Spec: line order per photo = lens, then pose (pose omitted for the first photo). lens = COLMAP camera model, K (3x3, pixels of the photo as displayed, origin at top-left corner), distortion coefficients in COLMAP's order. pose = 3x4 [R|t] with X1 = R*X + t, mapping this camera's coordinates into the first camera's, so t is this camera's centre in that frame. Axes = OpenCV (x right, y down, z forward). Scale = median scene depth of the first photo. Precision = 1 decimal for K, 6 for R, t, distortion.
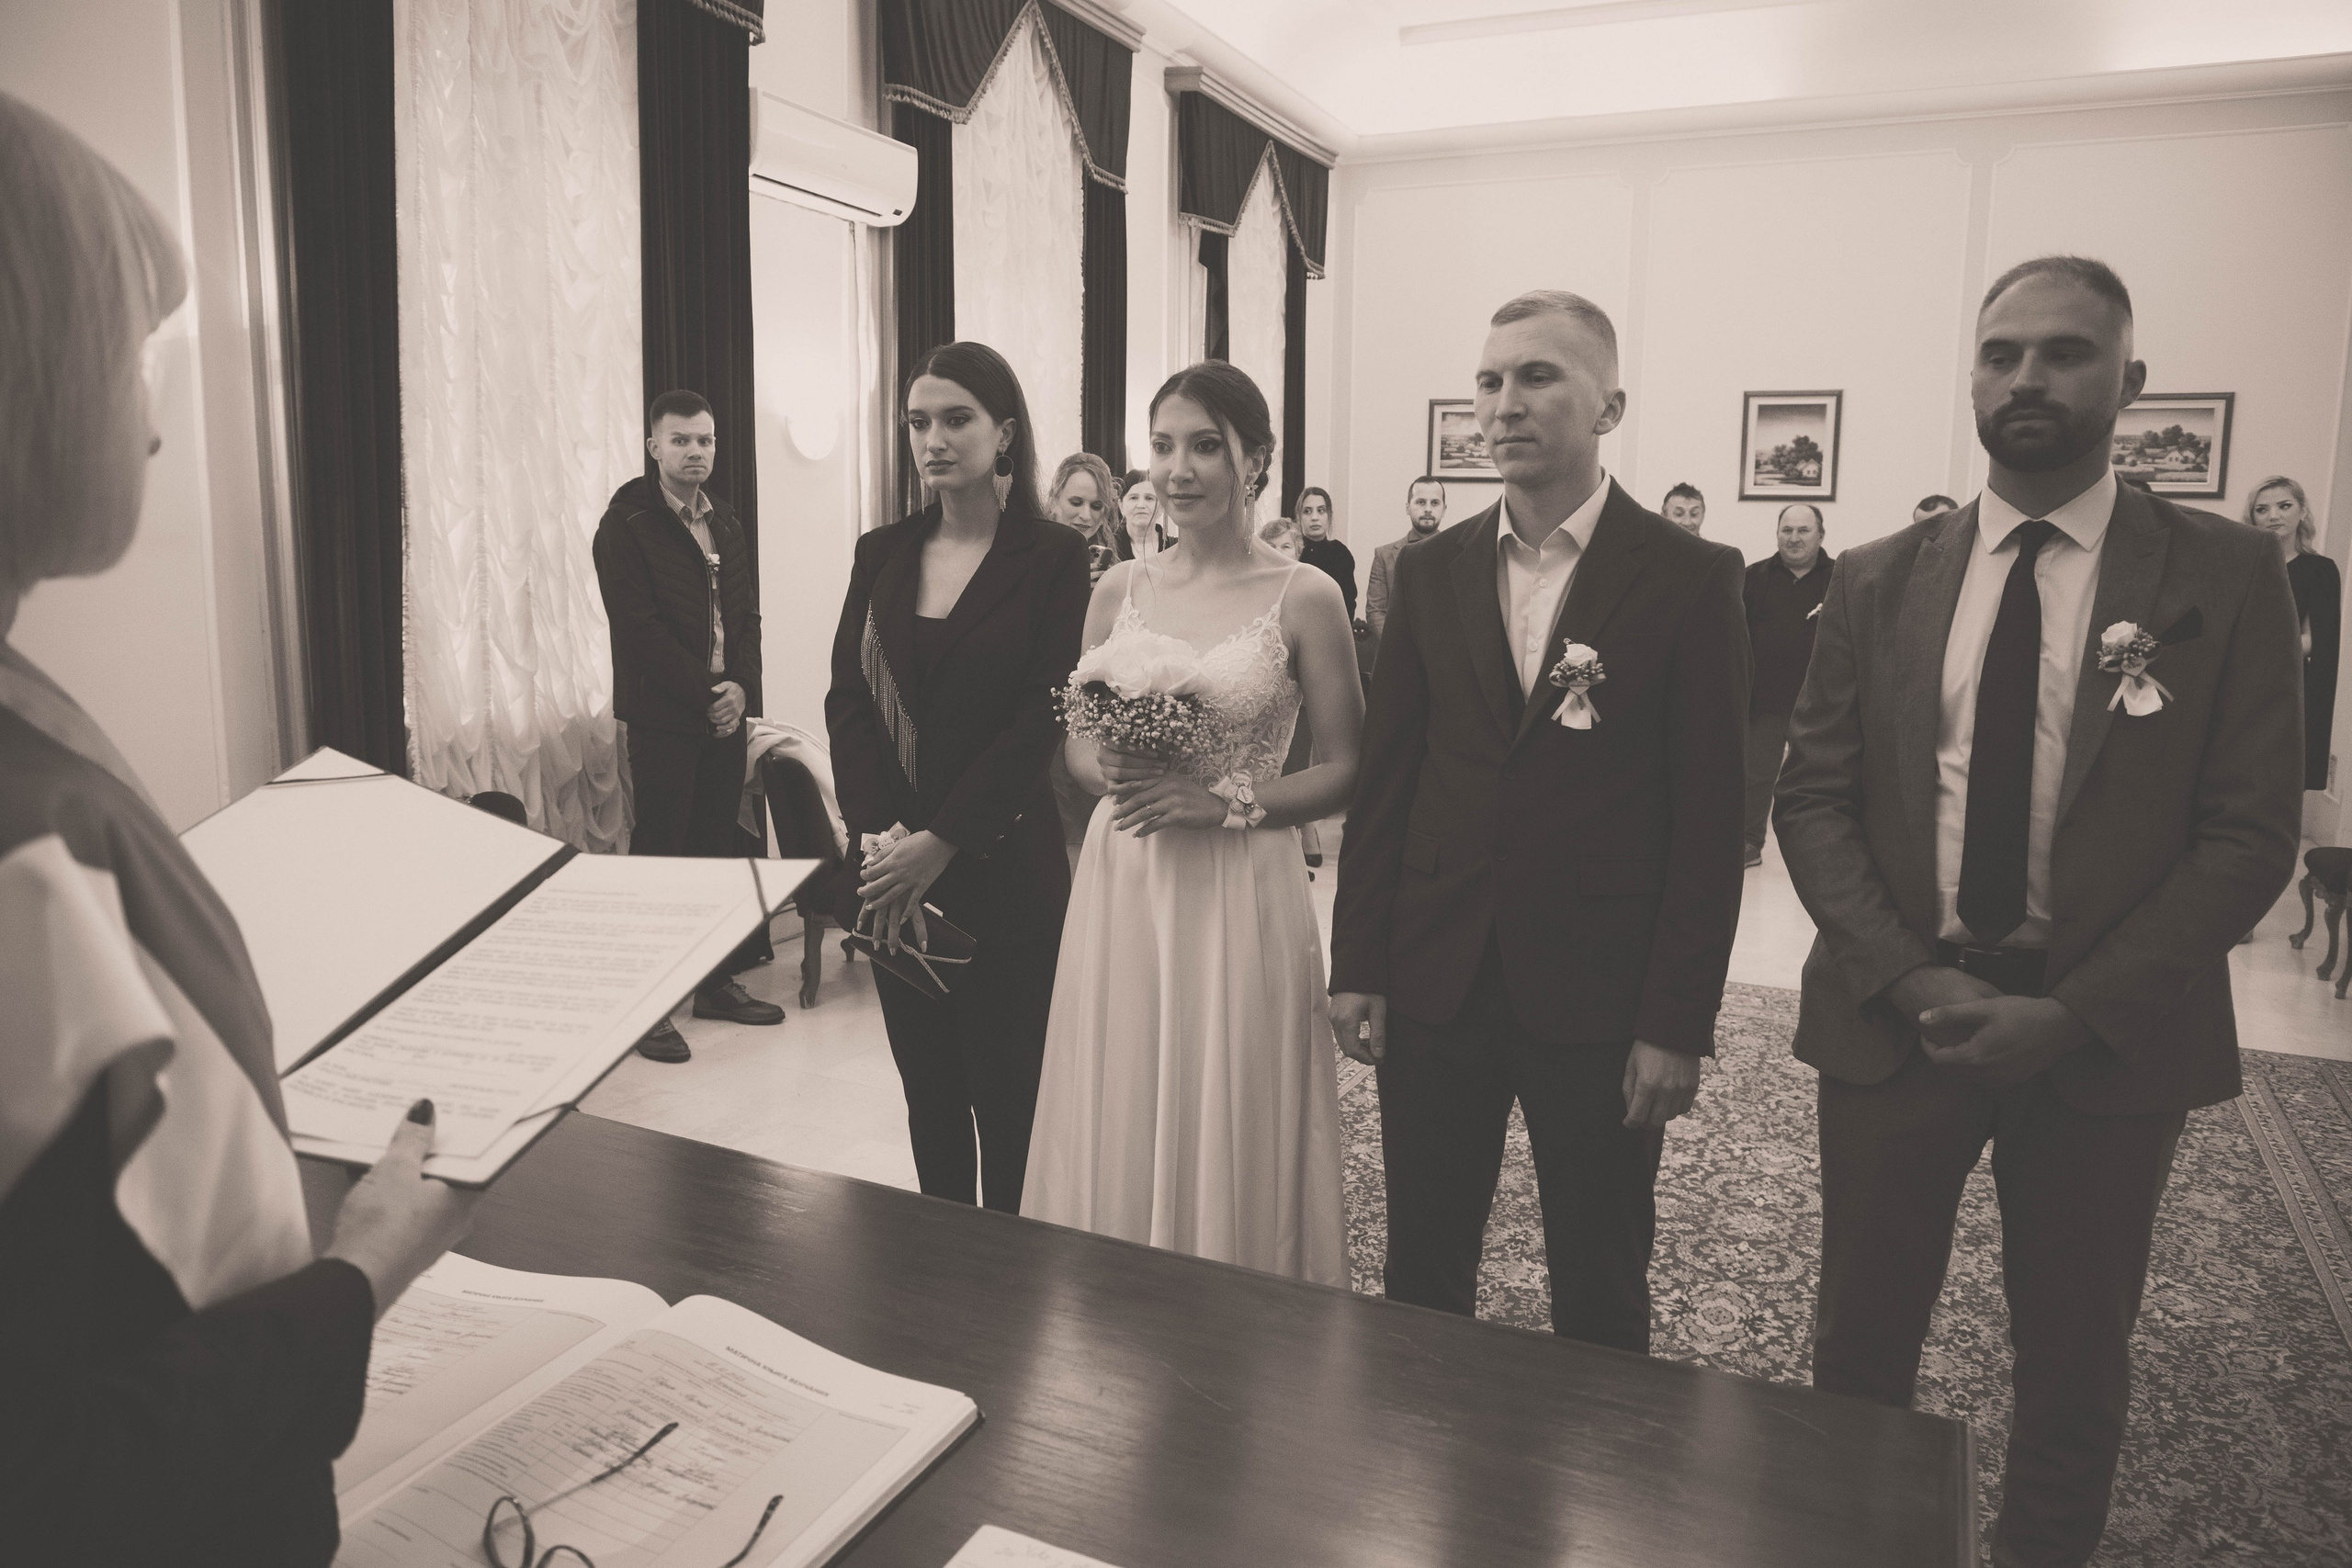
lens RADIAL K [[1630.1, 0, 1176.0], [0, 1630.1, 784.0], [0, 0, 1]] dist [-0.056294, 0.031254]
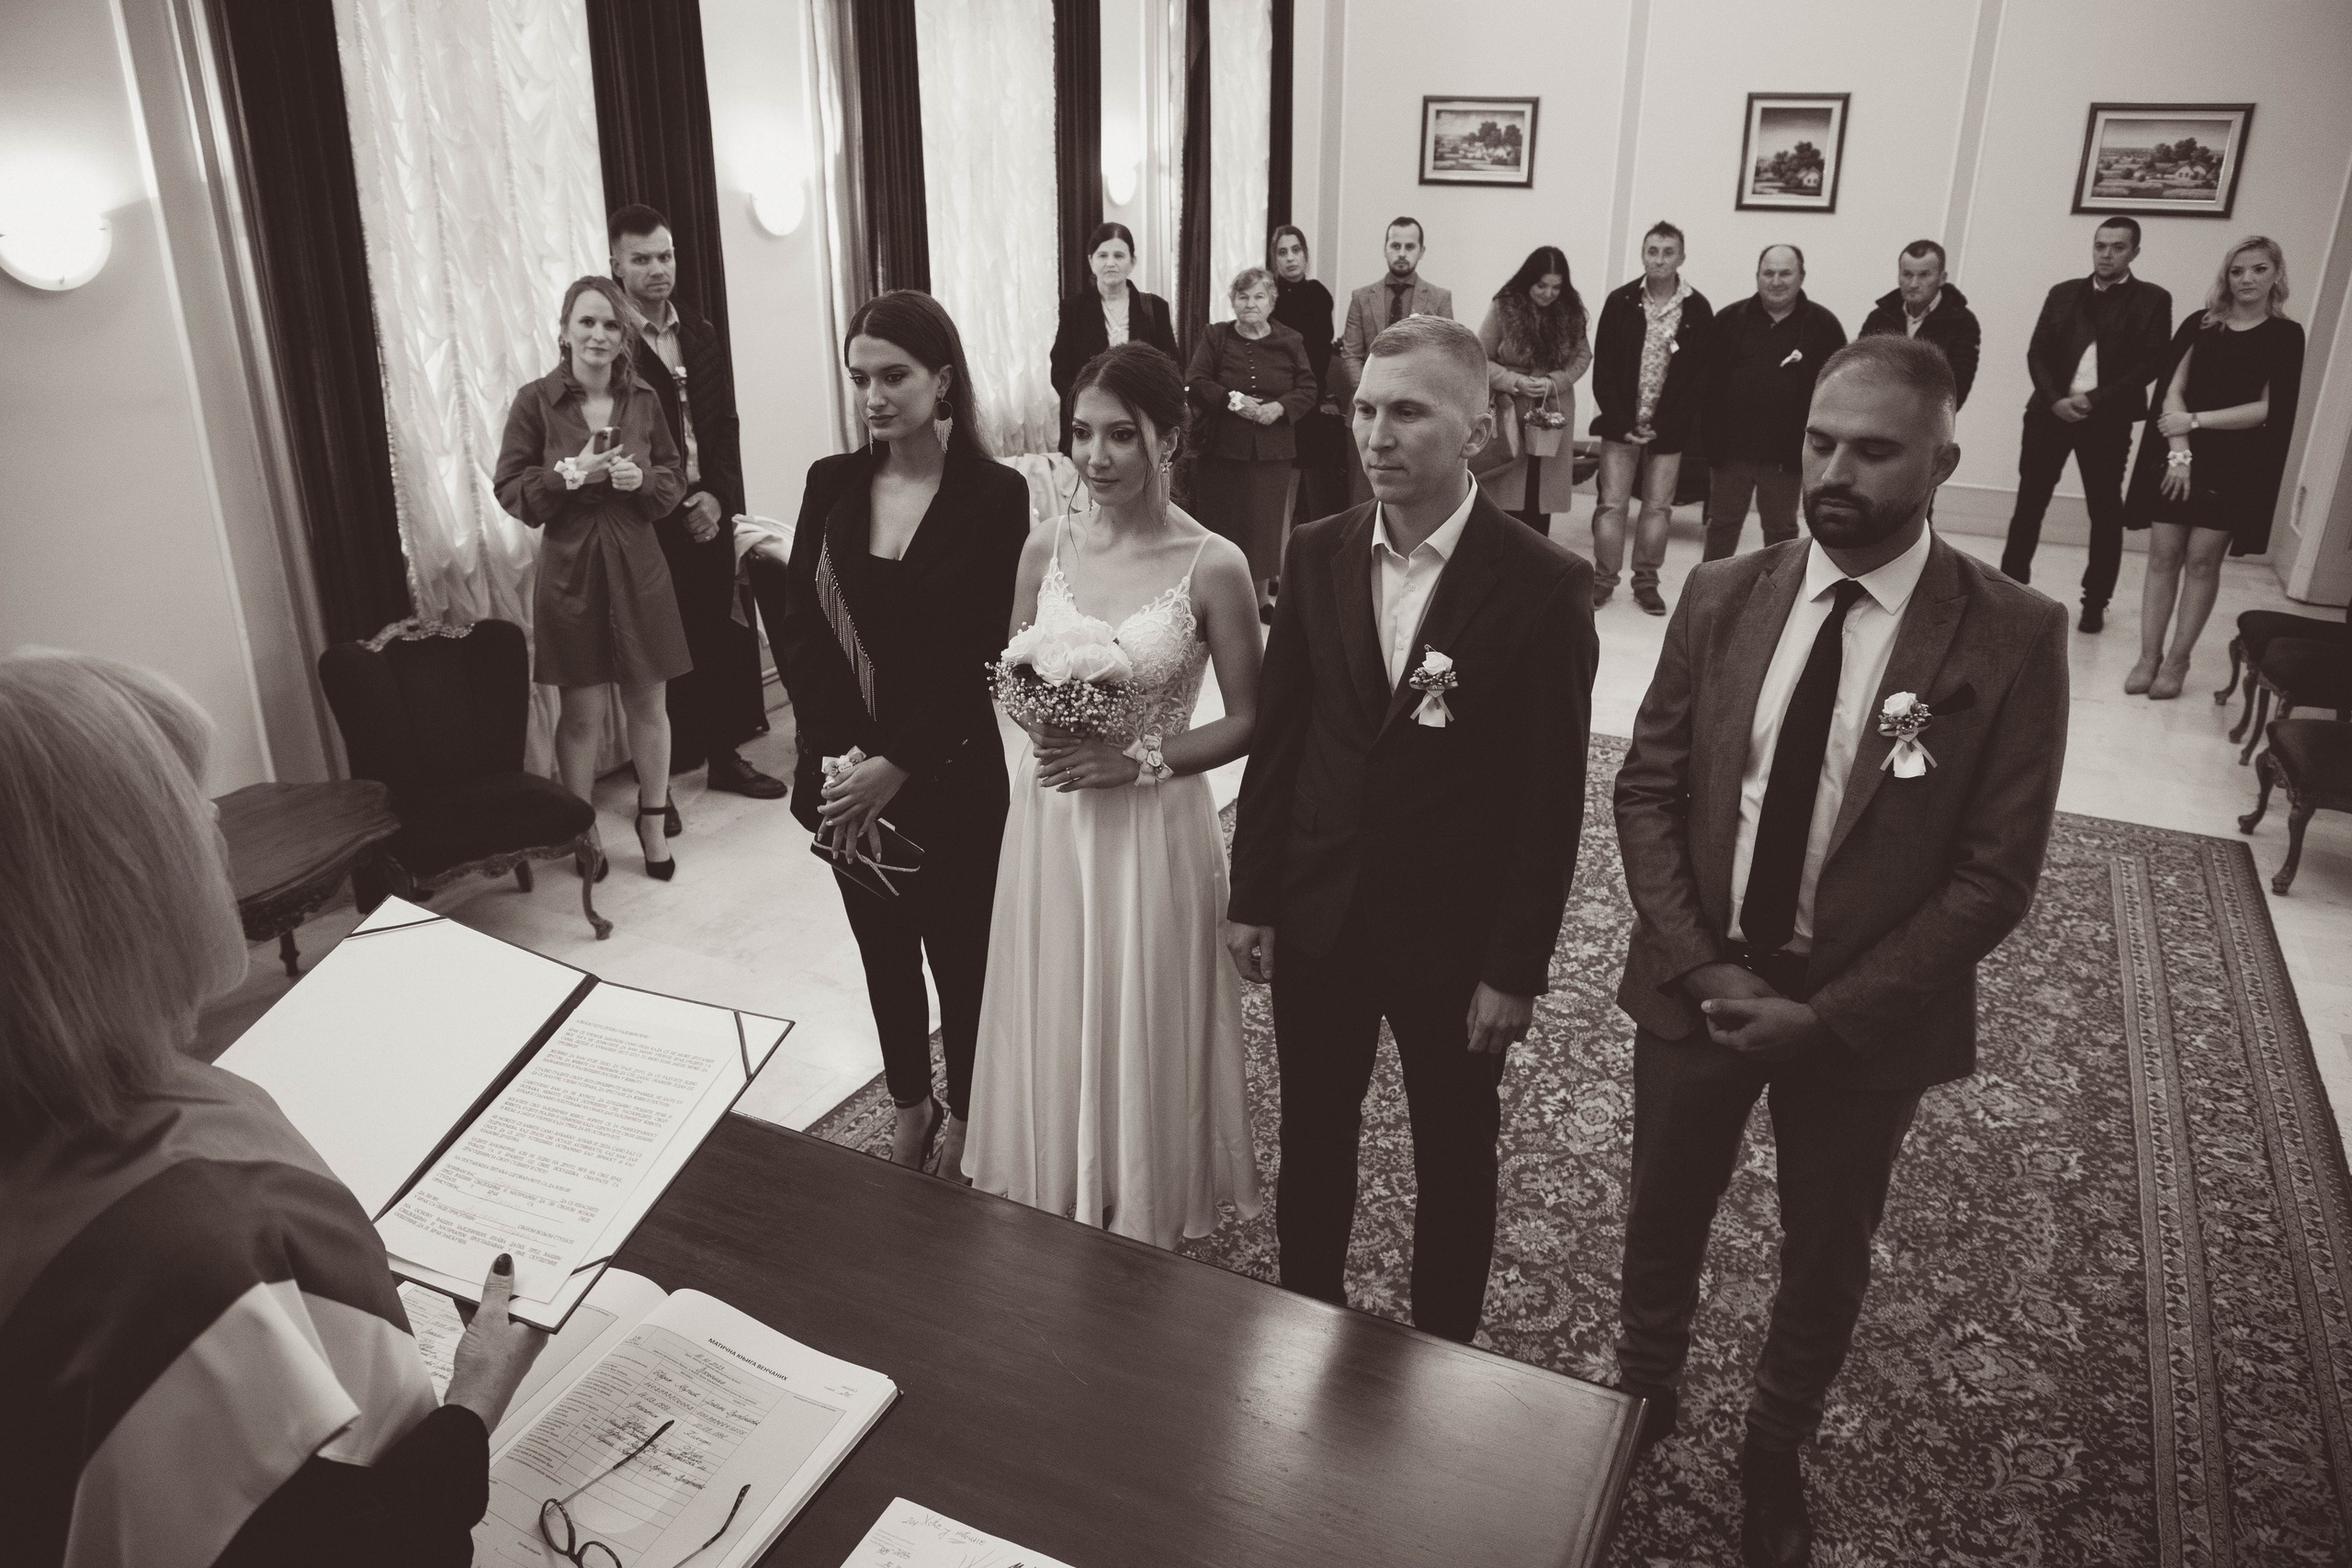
lens RADIAL K [[1630.1, 0, 1176.0], [0, 1630.1, 784.0], [0, 0, 1]] dist [-0.056294, 0.031254]
pose [[0.999945, -0.005771, -0.008811, 0.047046], [0.007568, 0.975480, 0.219958, -0.151831], [0.007326, -0.220013, 0.975469, -0.075510]]
